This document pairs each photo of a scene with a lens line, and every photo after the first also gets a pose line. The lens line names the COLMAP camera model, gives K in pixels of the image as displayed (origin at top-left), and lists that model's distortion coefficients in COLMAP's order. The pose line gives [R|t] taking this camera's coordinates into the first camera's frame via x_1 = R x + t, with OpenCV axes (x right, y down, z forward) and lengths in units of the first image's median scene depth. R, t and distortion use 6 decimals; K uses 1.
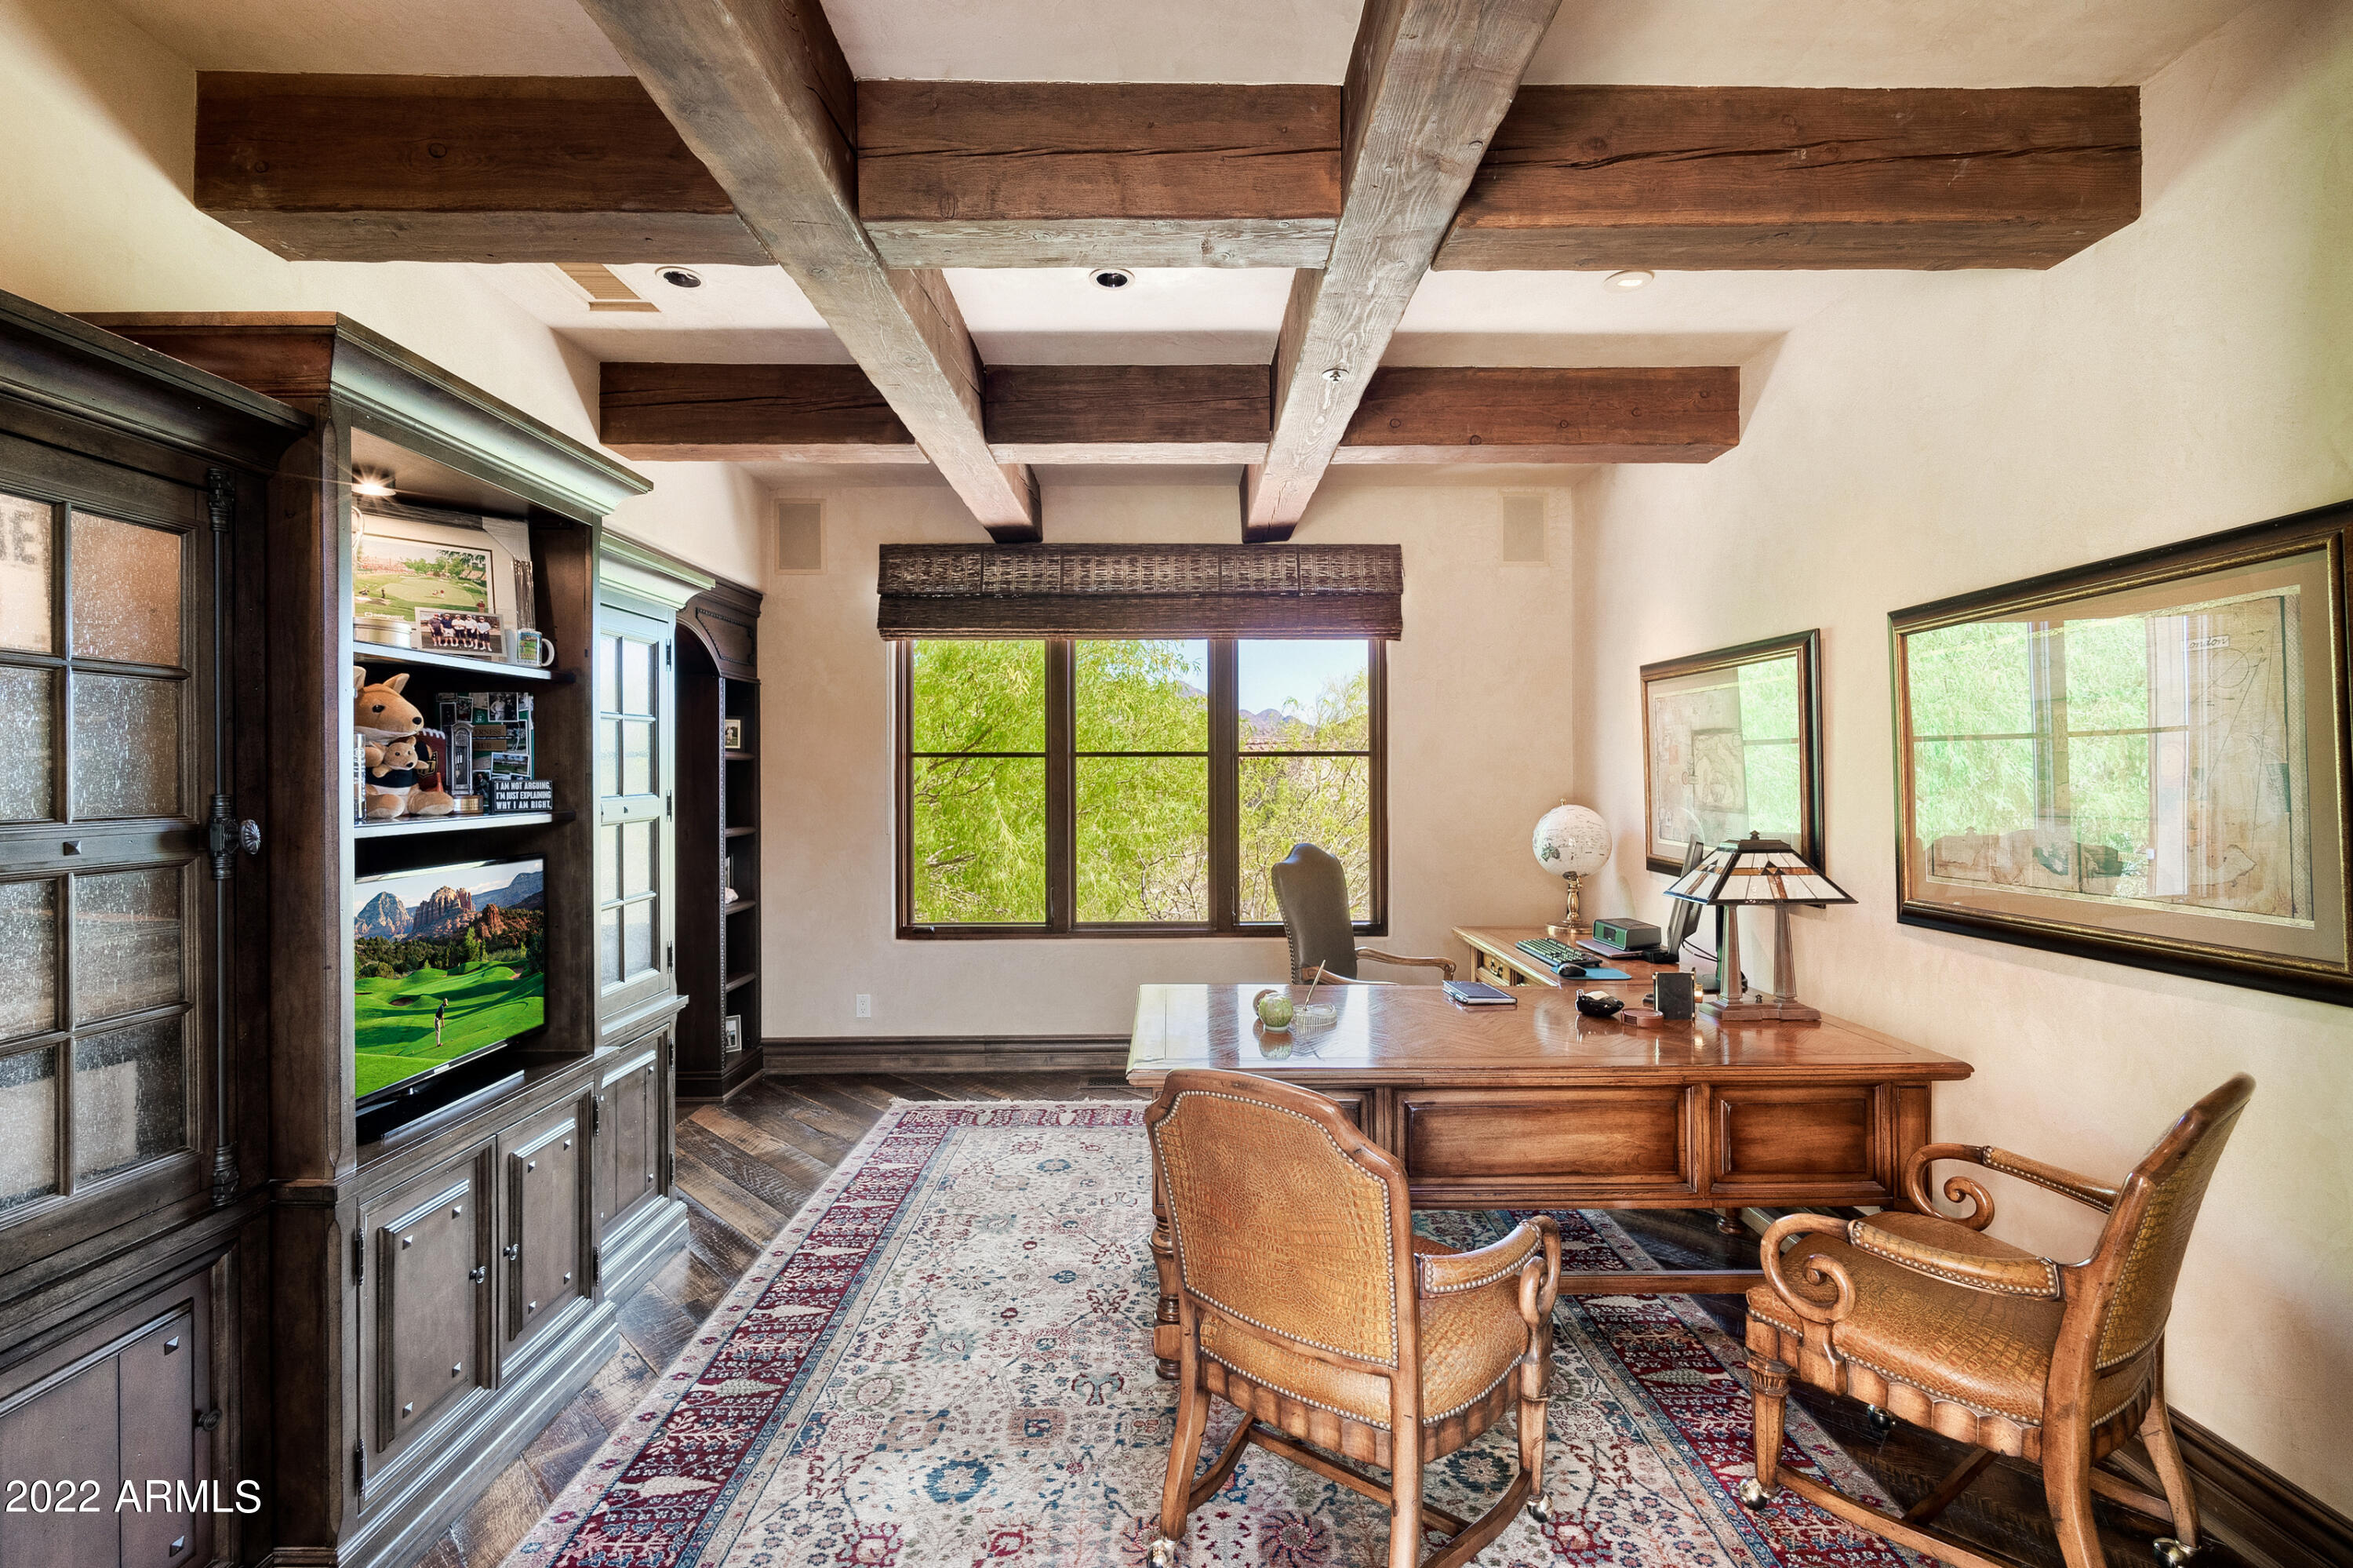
lens RADIAL K [[1028.6, 0, 1176.5], [0, 1028.6, 784.0], [0, 0, 1]] dist [-0.000834, 0.000023]
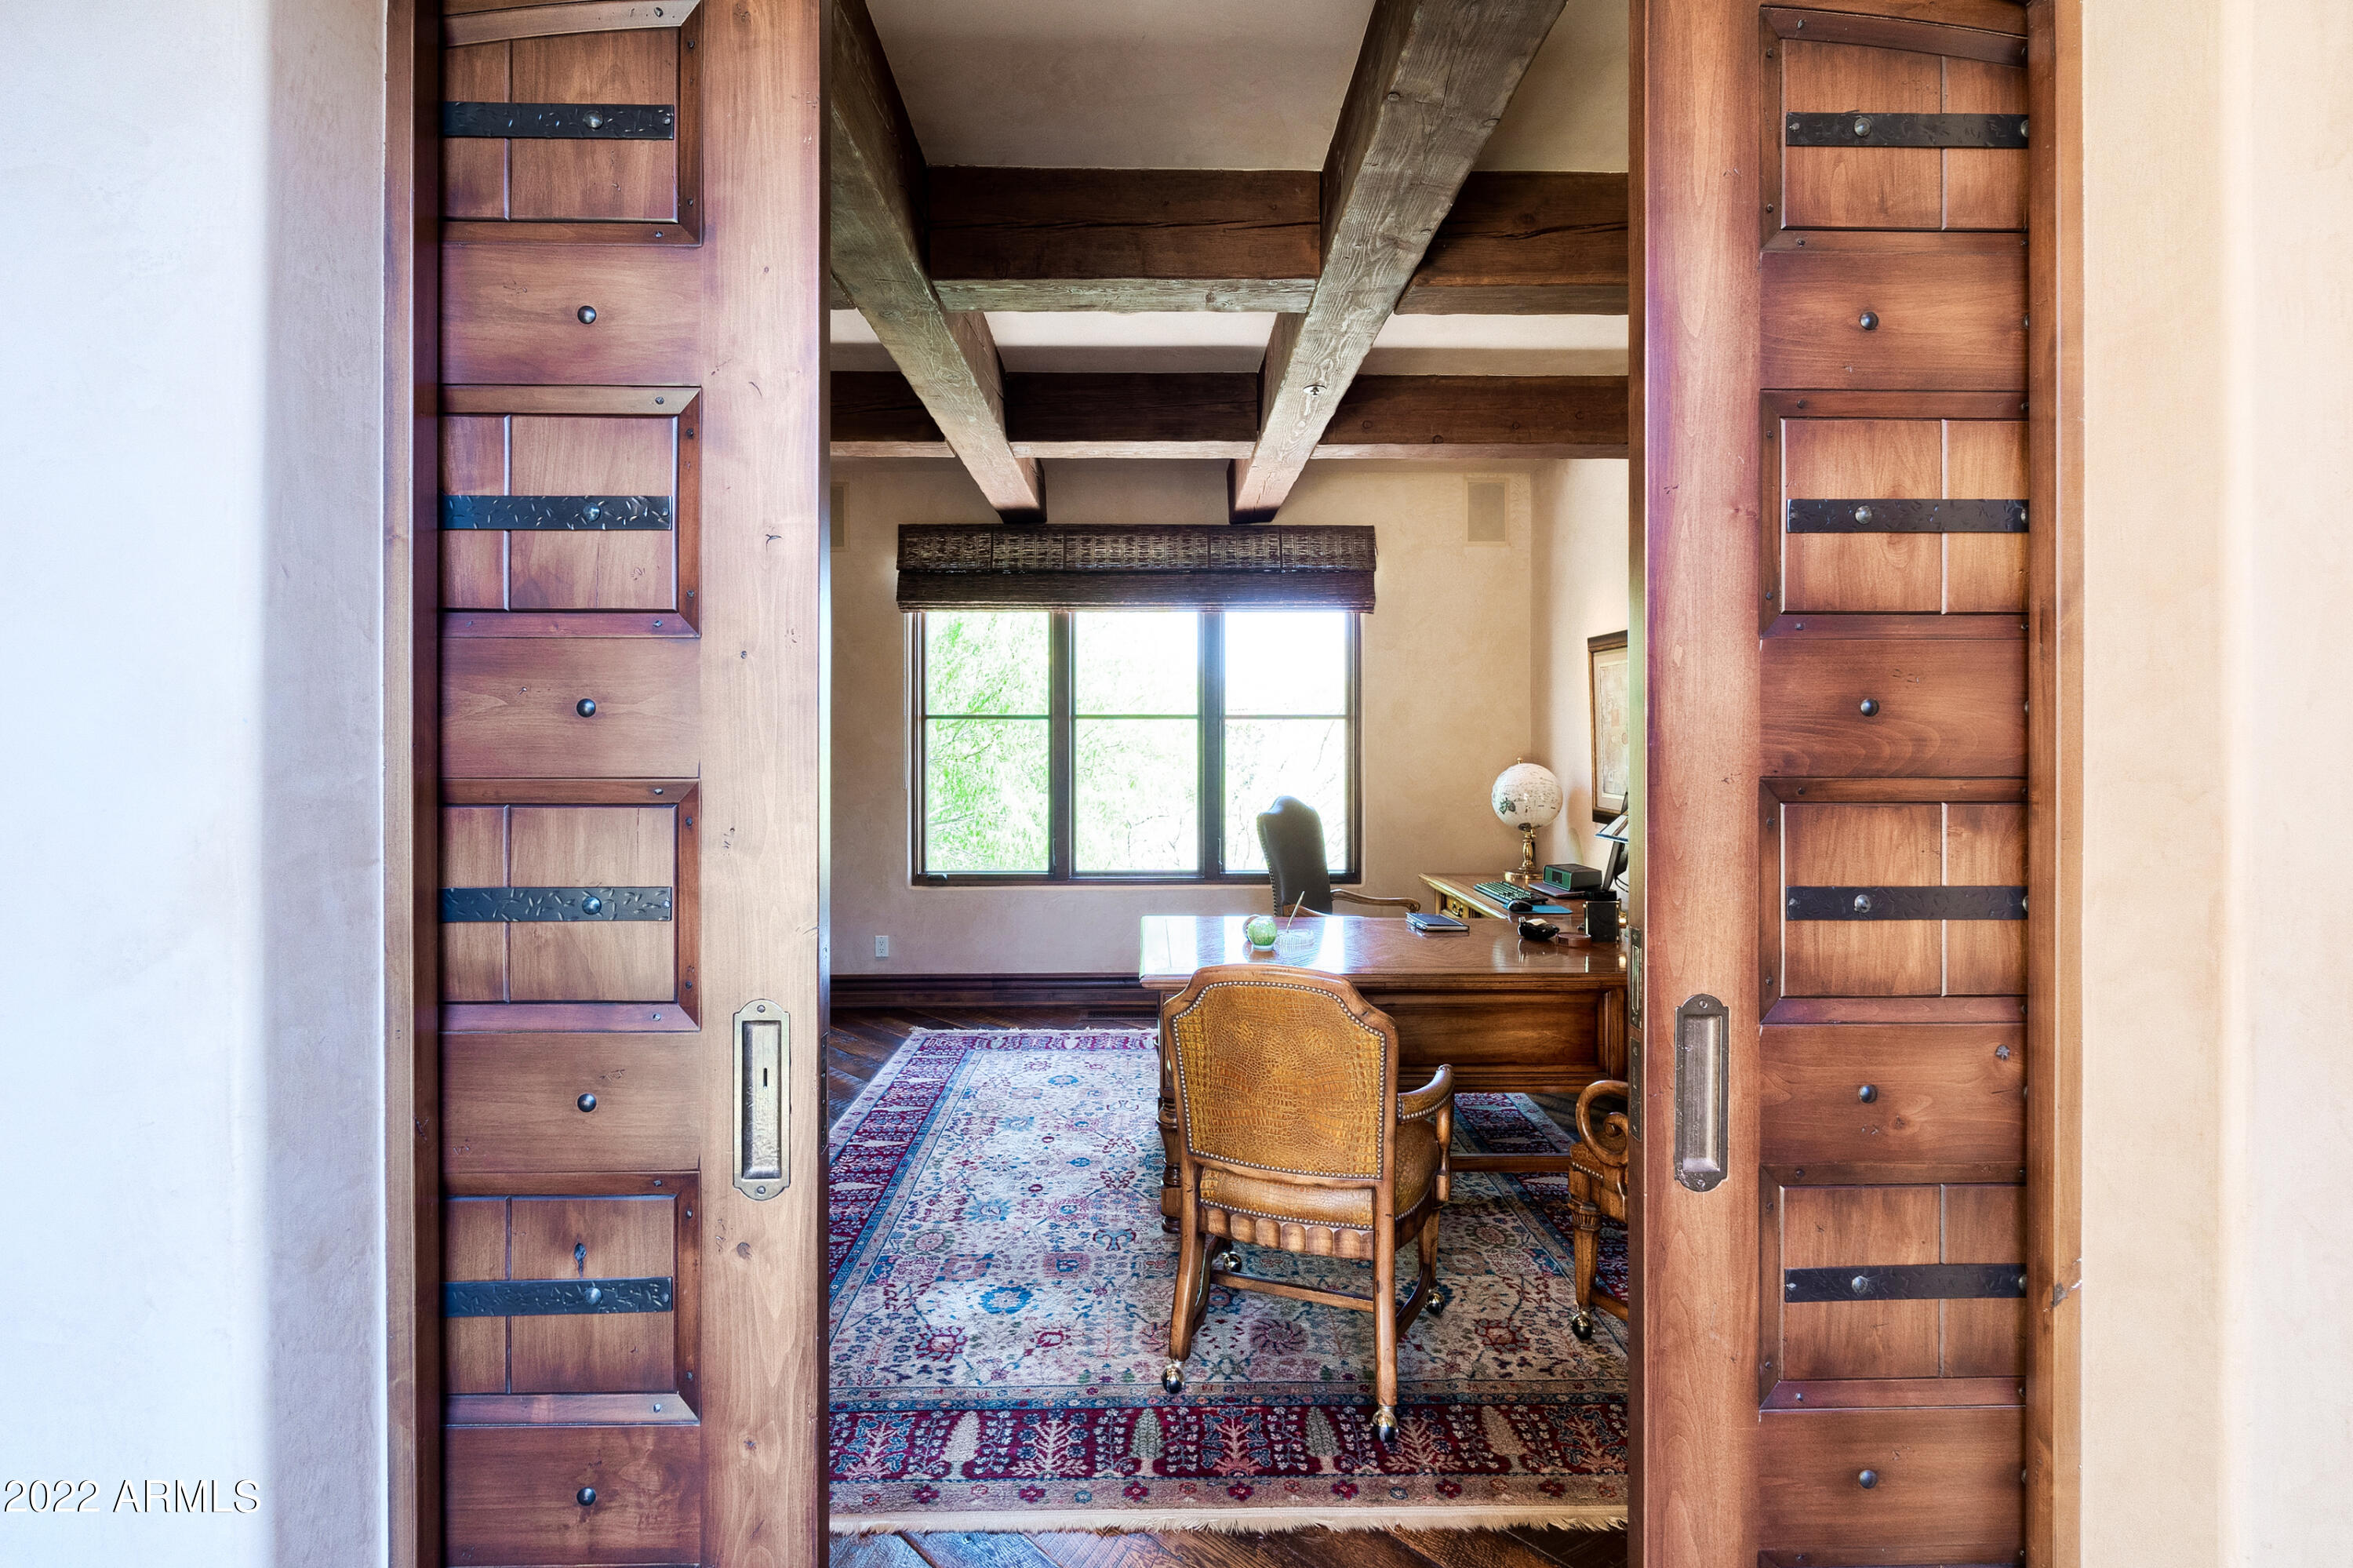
lens RADIAL K [[993.5, 0, 1163.1], [0, 993.5, 756.3], [0, 0, 1]] dist [0.000097, -0.000003]
pose [[0.999992, 0.002579, 0.002908, -0.019135], [-0.002604, 0.999961, 0.008444, 0.008625], [-0.002886, -0.008451, 0.999960, -0.125521]]
